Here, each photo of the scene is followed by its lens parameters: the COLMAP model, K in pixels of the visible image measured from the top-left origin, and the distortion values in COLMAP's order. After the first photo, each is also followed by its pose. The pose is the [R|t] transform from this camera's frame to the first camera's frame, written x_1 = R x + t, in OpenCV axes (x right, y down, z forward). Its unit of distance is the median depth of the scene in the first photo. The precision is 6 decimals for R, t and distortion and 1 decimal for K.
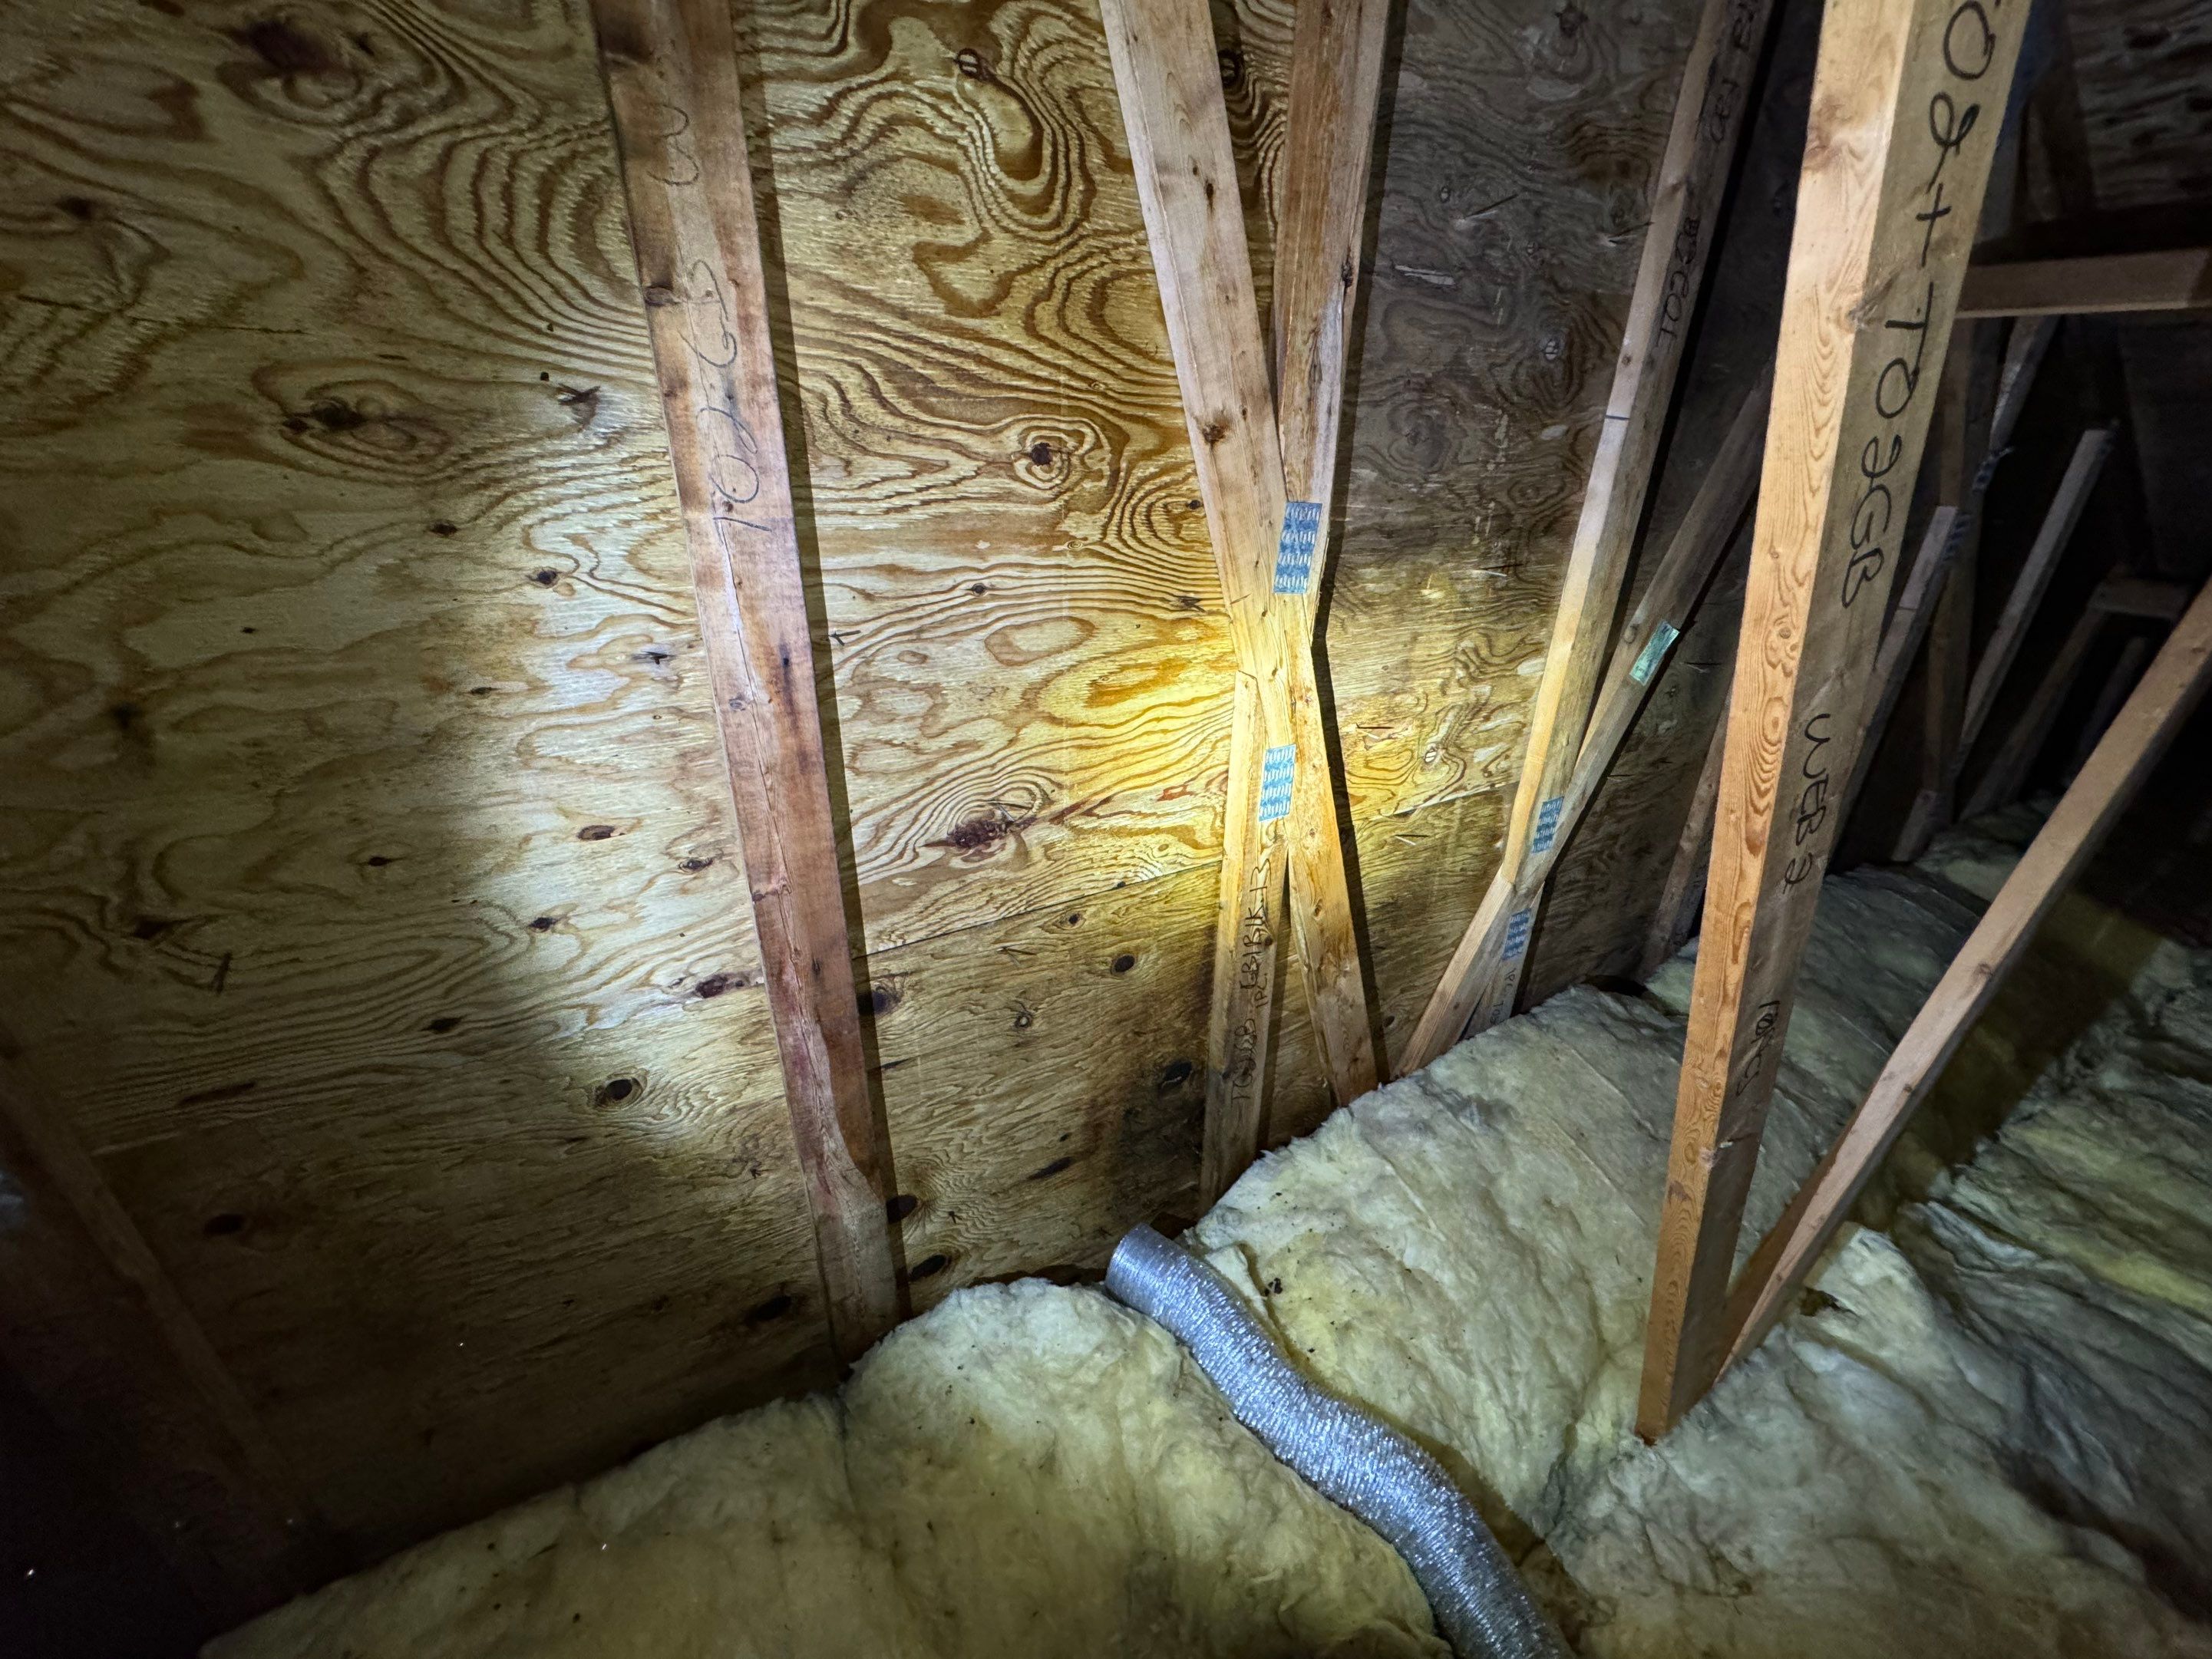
lens RADIAL K [[878.0, 0, 1102.3], [0, 878.0, 831.1], [0, 0, 1]] dist [-0.002122, 0.000521]
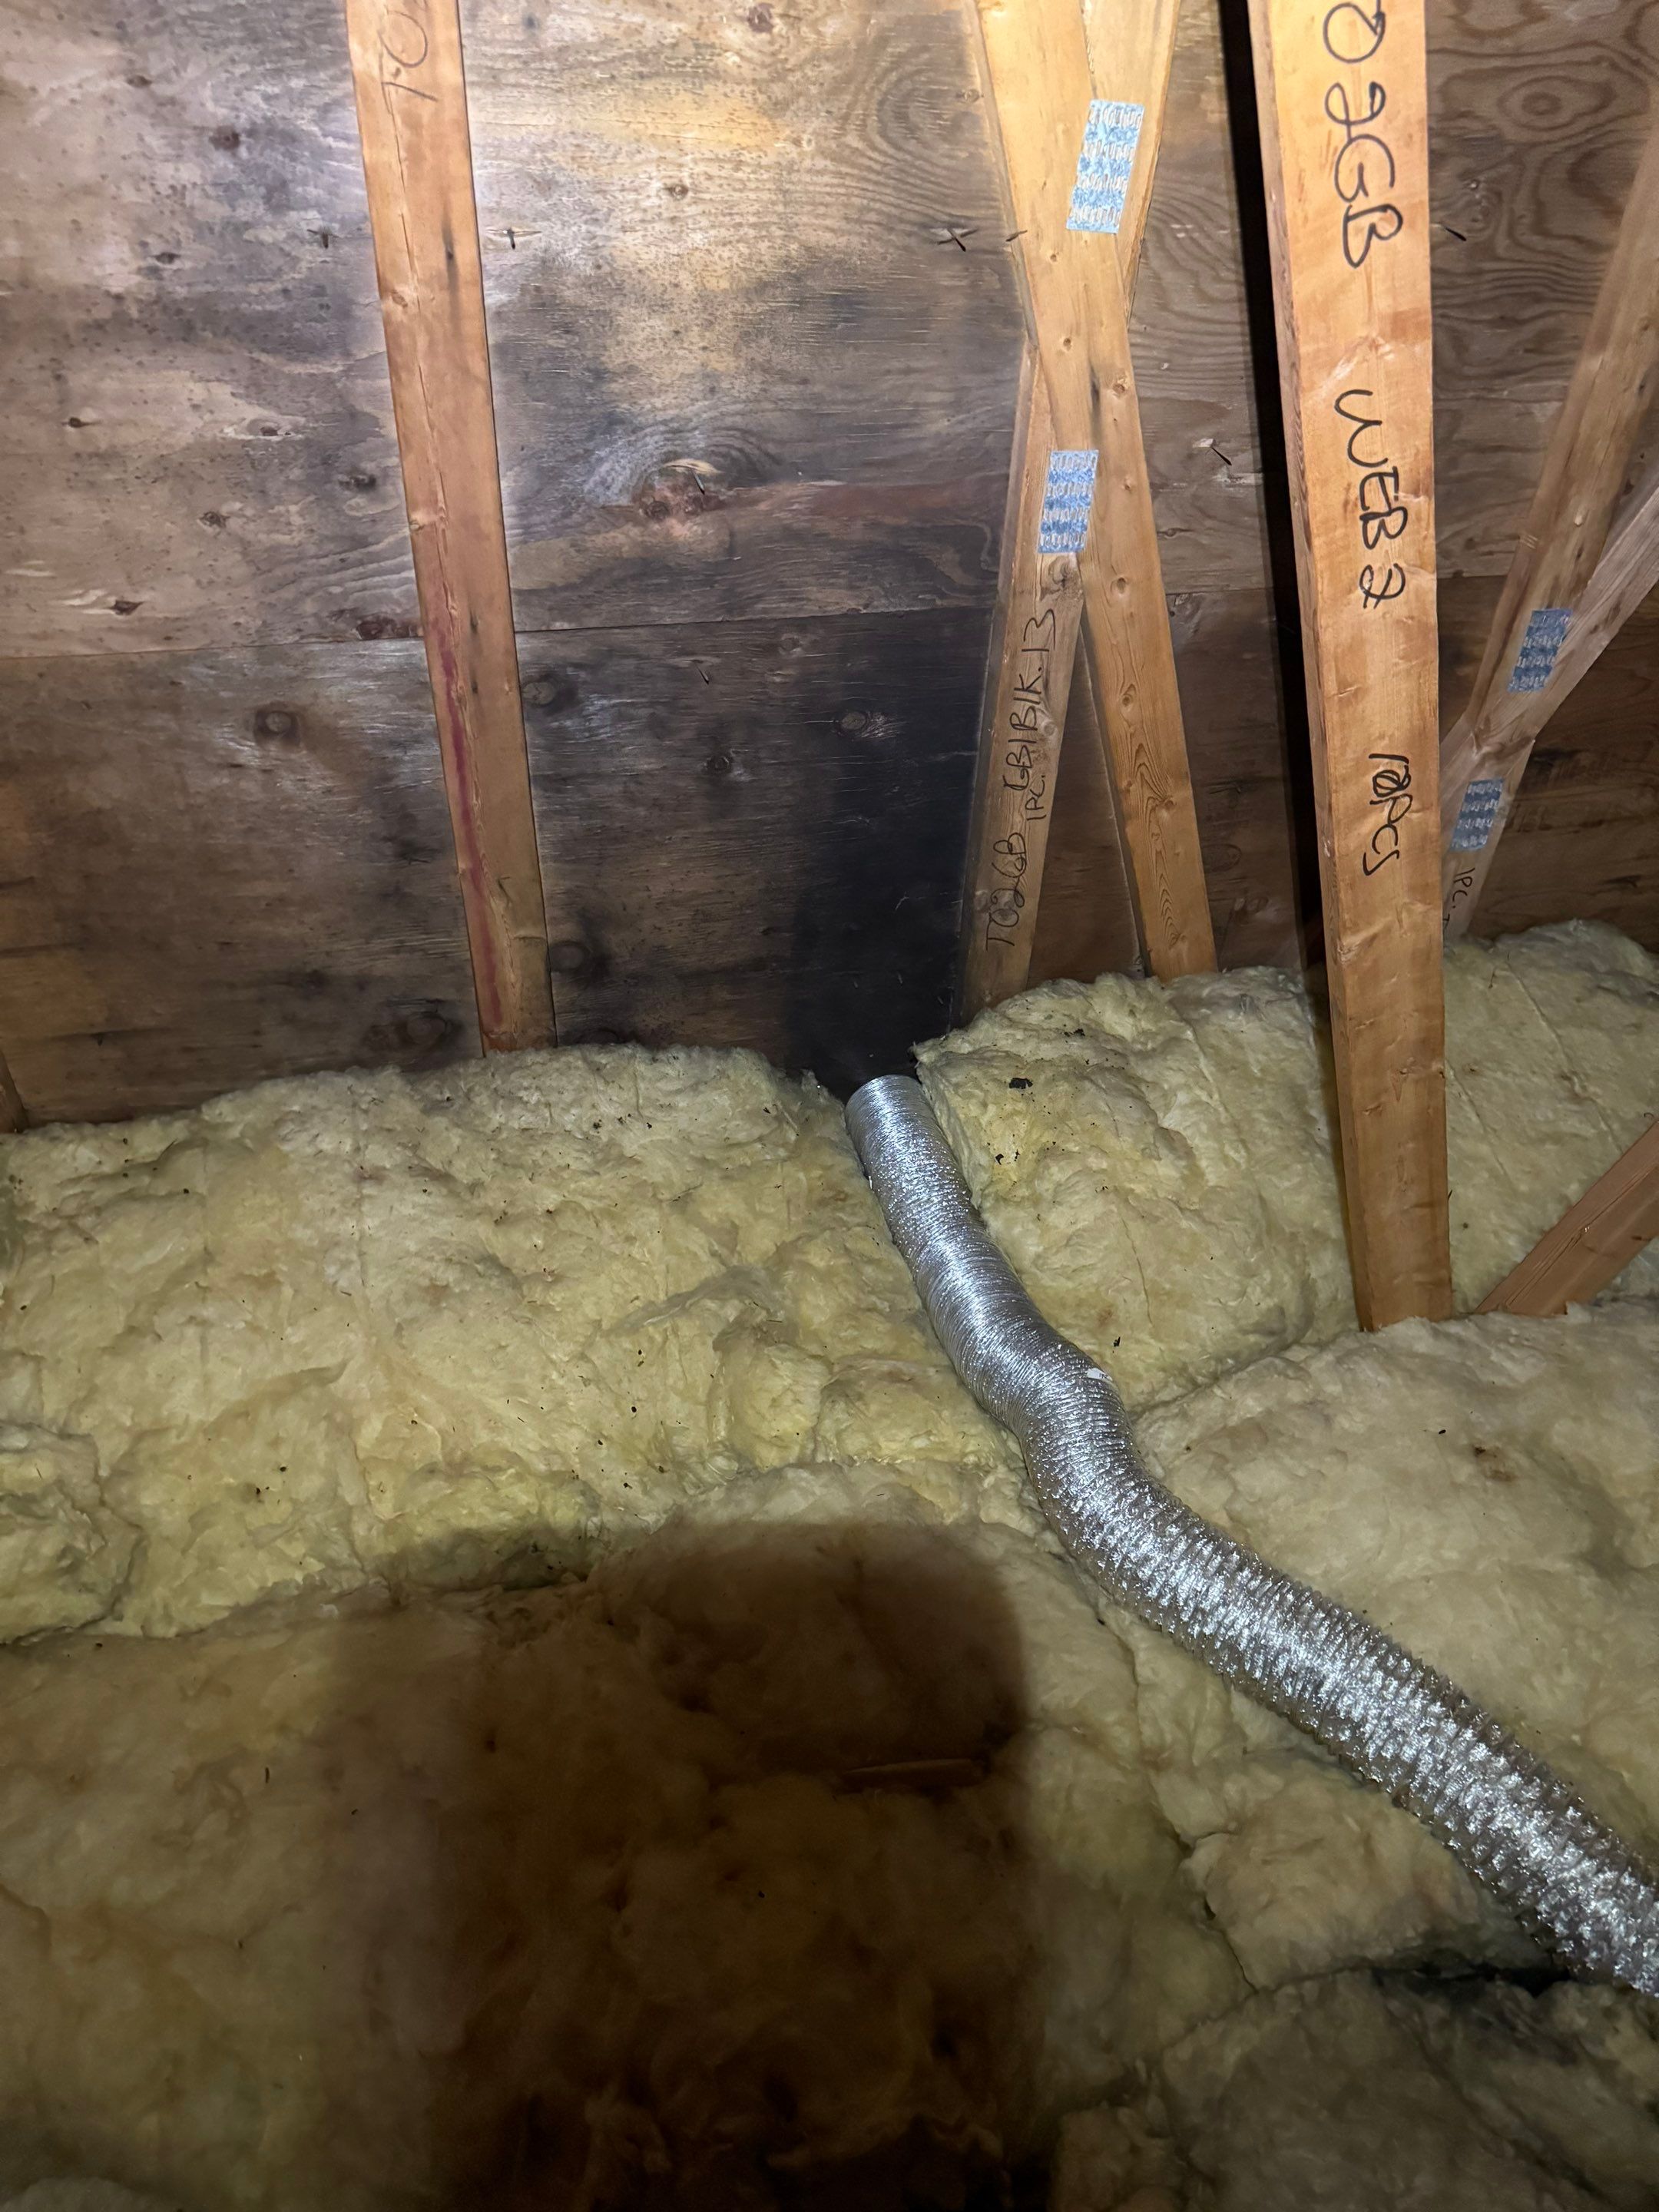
lens RADIAL K [[1570.2, 0, 815.7], [0, 1570.2, 1105.5], [0, 0, 1]] dist [0.020541, -0.023521]
pose [[0.958996, 0.196945, -0.203813, 0.467053], [-0.142668, 0.956815, 0.253279, 0.168664], [0.244894, -0.213816, 0.945680, -0.610128]]
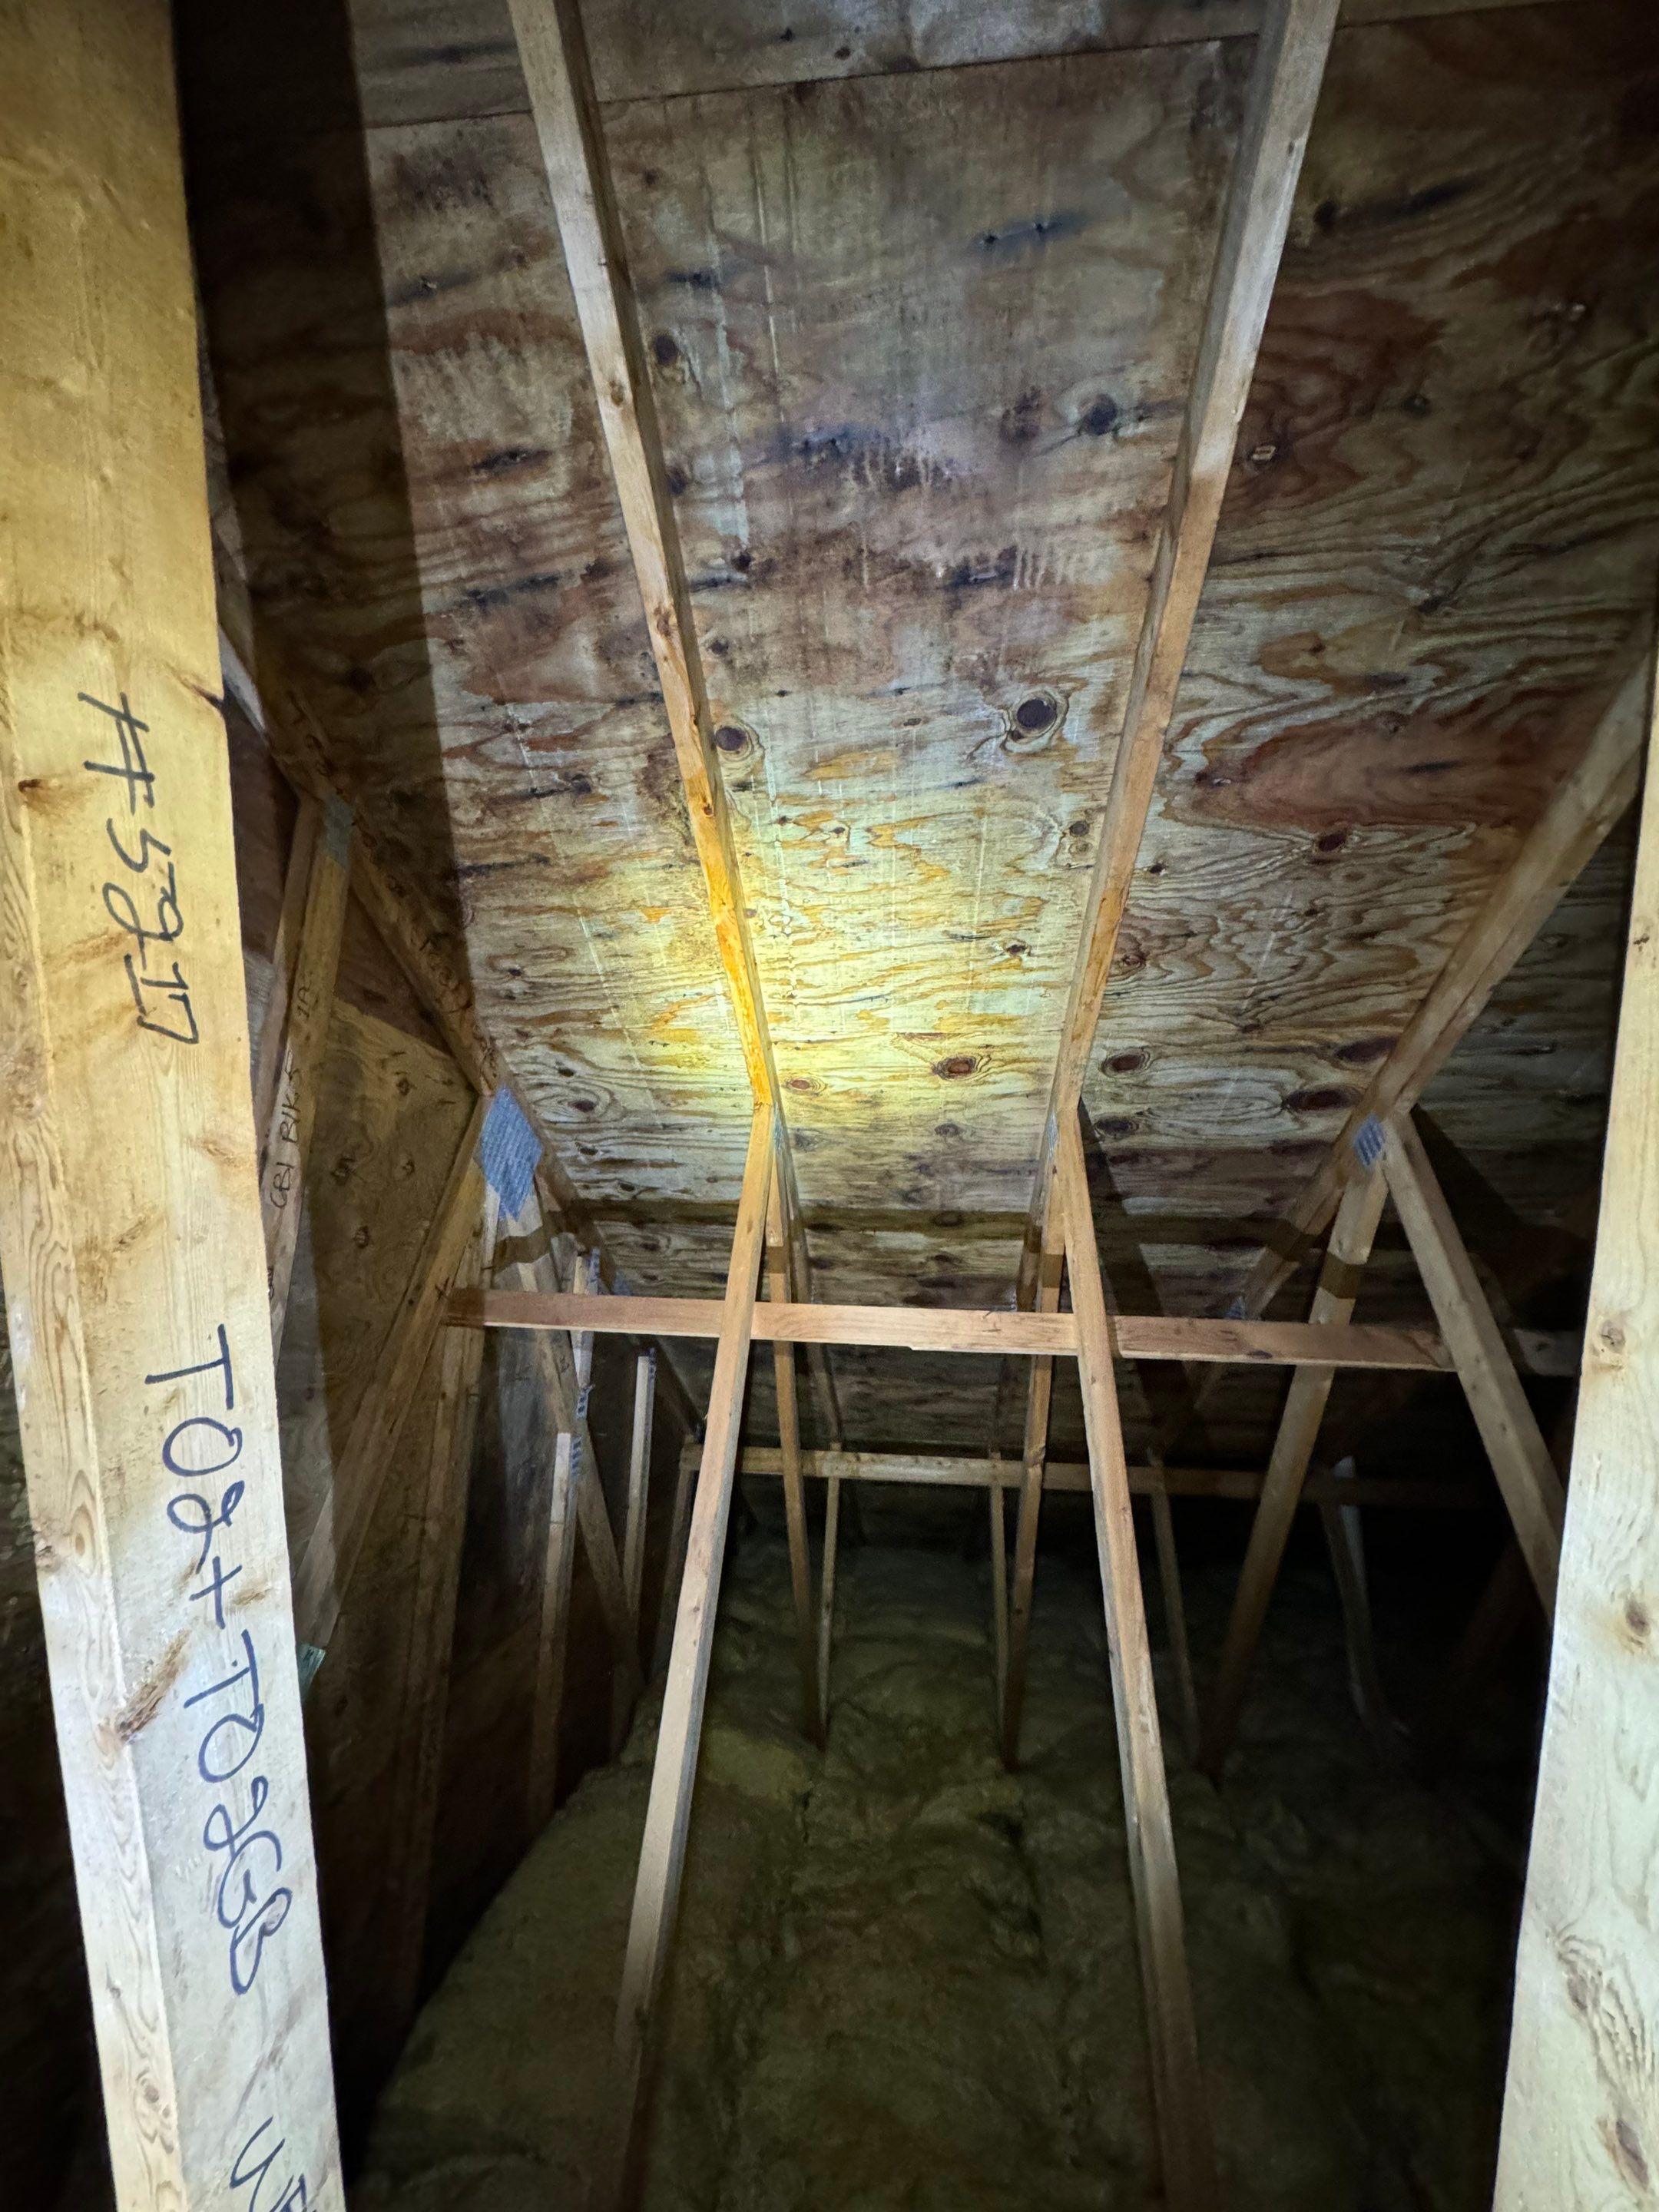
lens RADIAL K [[878.1, 0, 829.5], [0, 878.1, 1106.0], [0, 0, 1]] dist [-0.002122, 0.000521]
pose [[0.569945, 0.170468, 0.803806, 0.222562], [0.335138, 0.844949, -0.416826, -0.241320], [-0.750230, 0.506954, 0.424444, -0.062601]]
